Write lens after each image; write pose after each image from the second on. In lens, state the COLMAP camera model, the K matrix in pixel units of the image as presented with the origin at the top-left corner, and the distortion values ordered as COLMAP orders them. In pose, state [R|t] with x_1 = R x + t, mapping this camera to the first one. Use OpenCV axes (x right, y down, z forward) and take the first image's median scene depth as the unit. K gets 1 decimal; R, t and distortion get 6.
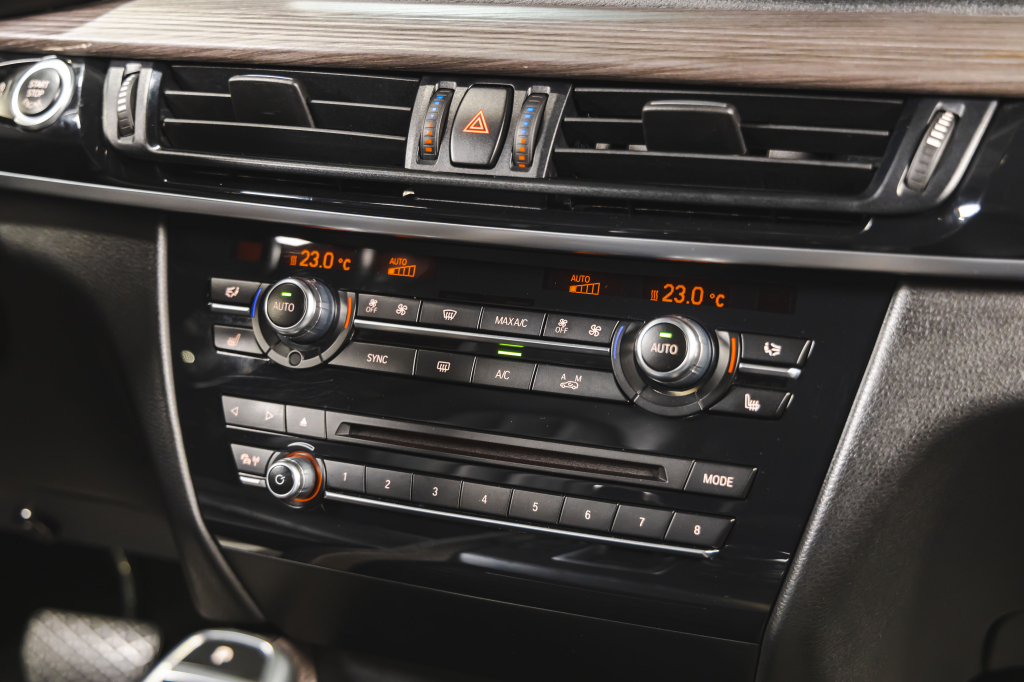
lens RADIAL K [[1552.1, 0, 512.0], [0, 1552.1, 341.0], [0, 0, 1]] dist [-0.005977, 0.010016]
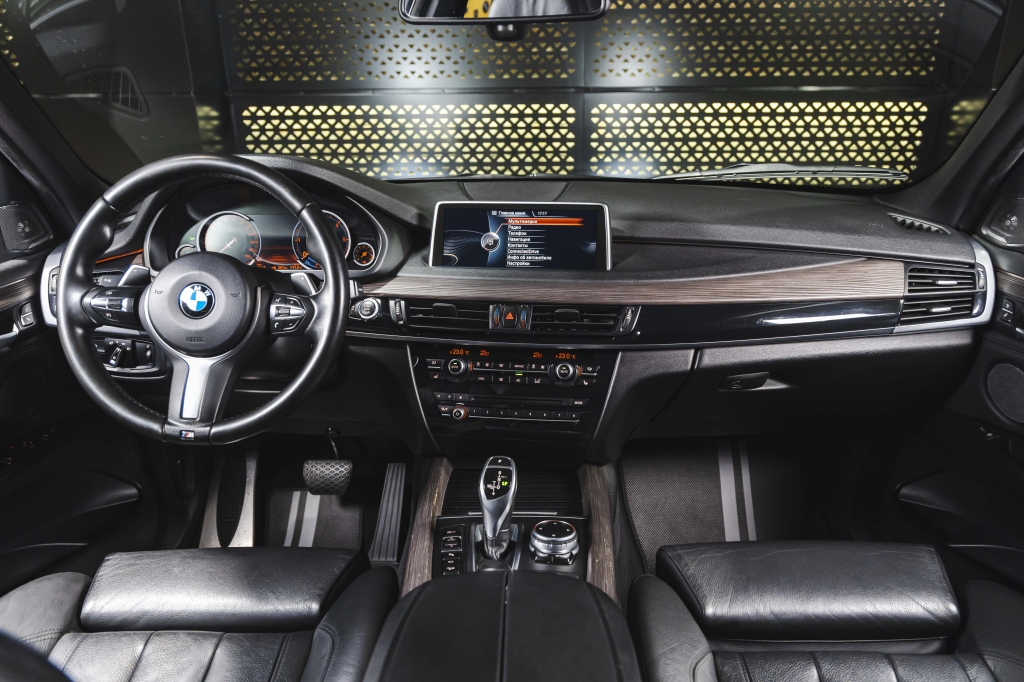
lens RADIAL K [[705.3, 0, 512.0], [0, 705.3, 341.0], [0, 0, 1]] dist [0.001977, 0.002032]
pose [[0.966409, -0.089904, 0.240772, -0.426192], [0.077140, 0.995094, 0.061944, -0.181627], [-0.245160, -0.041290, 0.968603, -0.655697]]
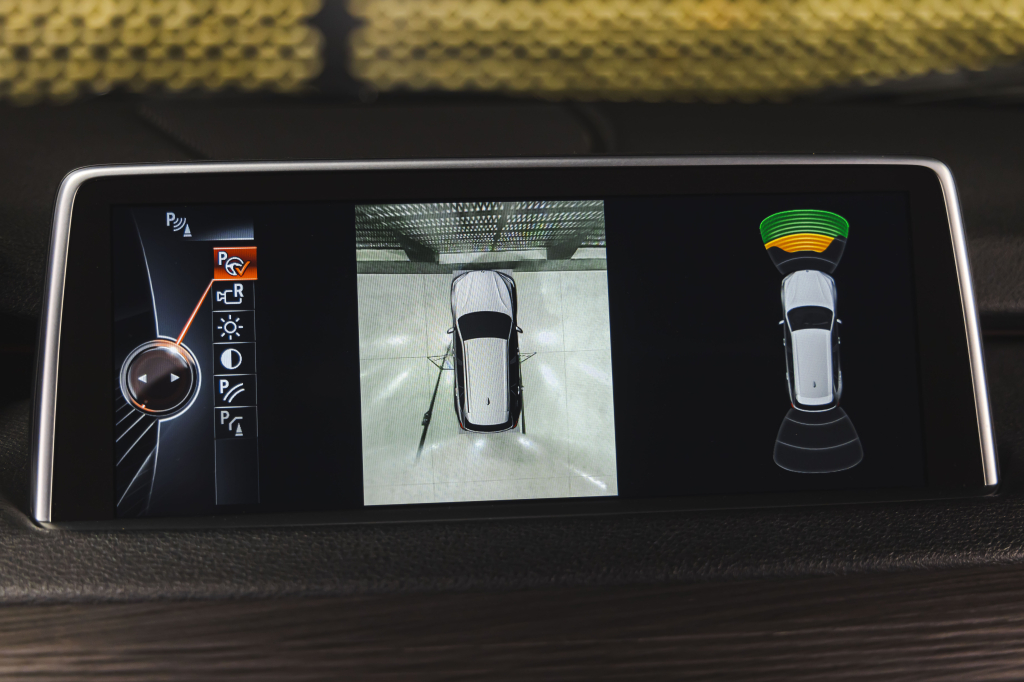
lens RADIAL K [[1506.9, 0, 512.0], [0, 1506.9, 341.0], [0, 0, 1]] dist [-0.017409, 0.005575]
pose [[0.864020, -0.111116, 0.491043, -0.319633], [0.135278, 0.990711, -0.013846, -0.320497], [-0.484943, 0.078390, 0.871025, 0.439286]]
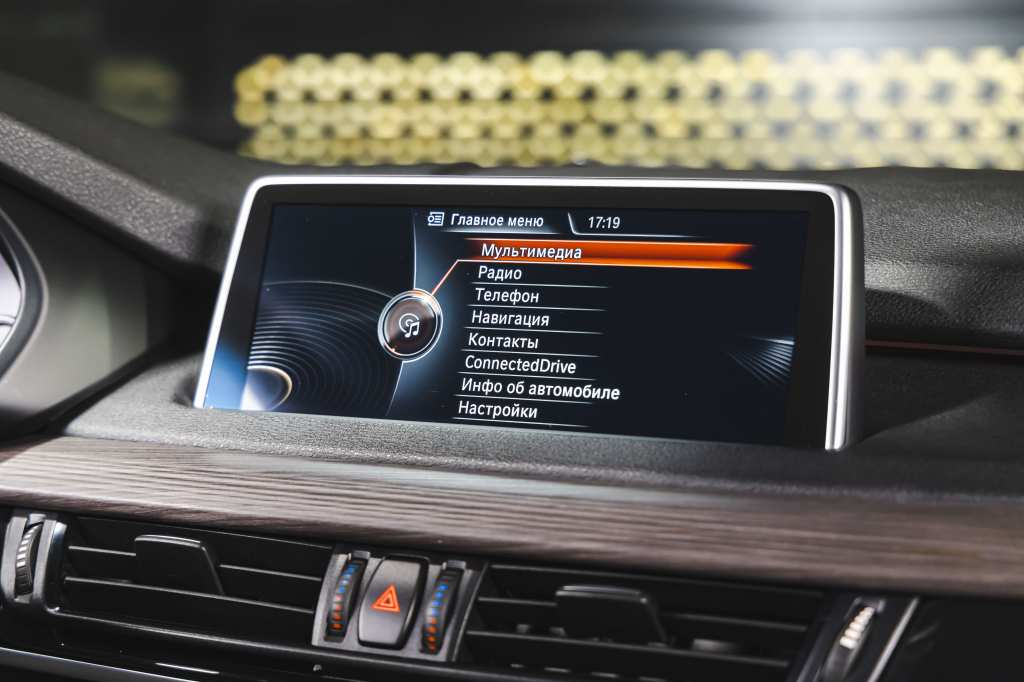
lens RADIAL K [[2192.3, 0, 512.0], [0, 2192.3, 341.0], [0, 0, 1]] dist [0.006668, 0.180364]
pose [[0.998393, 0.009803, -0.055815, 0.122160], [-0.019698, 0.983541, -0.179608, -0.056173], [0.053136, 0.180418, 0.982154, -0.318478]]
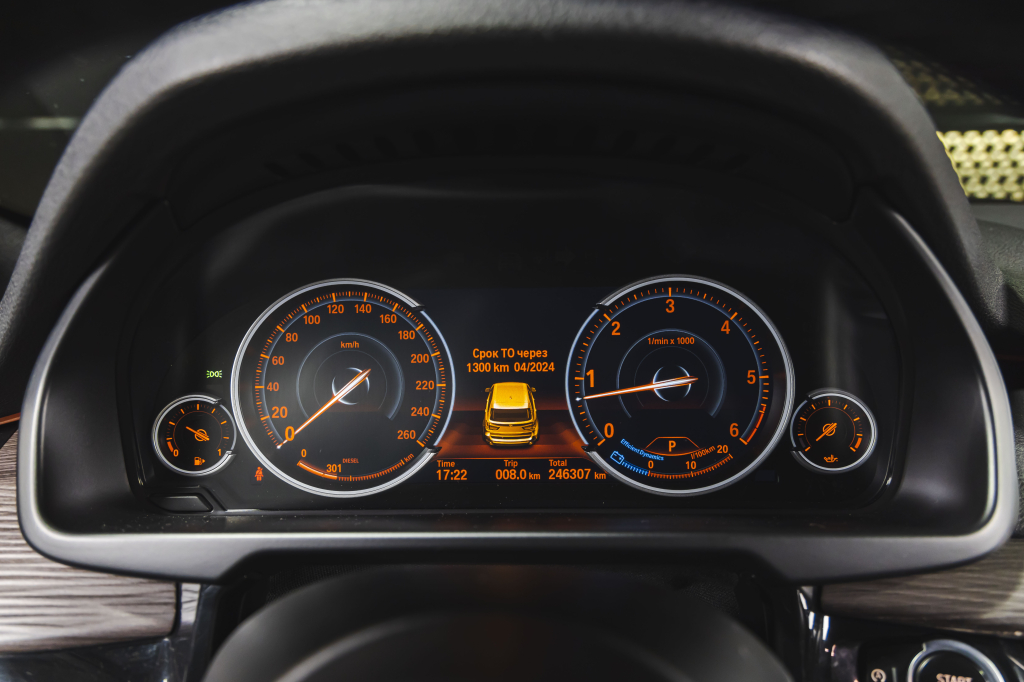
lens RADIAL K [[705.3, 0, 512.0], [0, 705.3, 341.0], [0, 0, 1]] dist [0.001977, 0.002032]
pose [[0.968441, -0.066016, 0.240342, -0.674800], [0.075065, 0.996766, -0.028683, -0.389044], [-0.237671, 0.045819, 0.970264, 0.782545]]
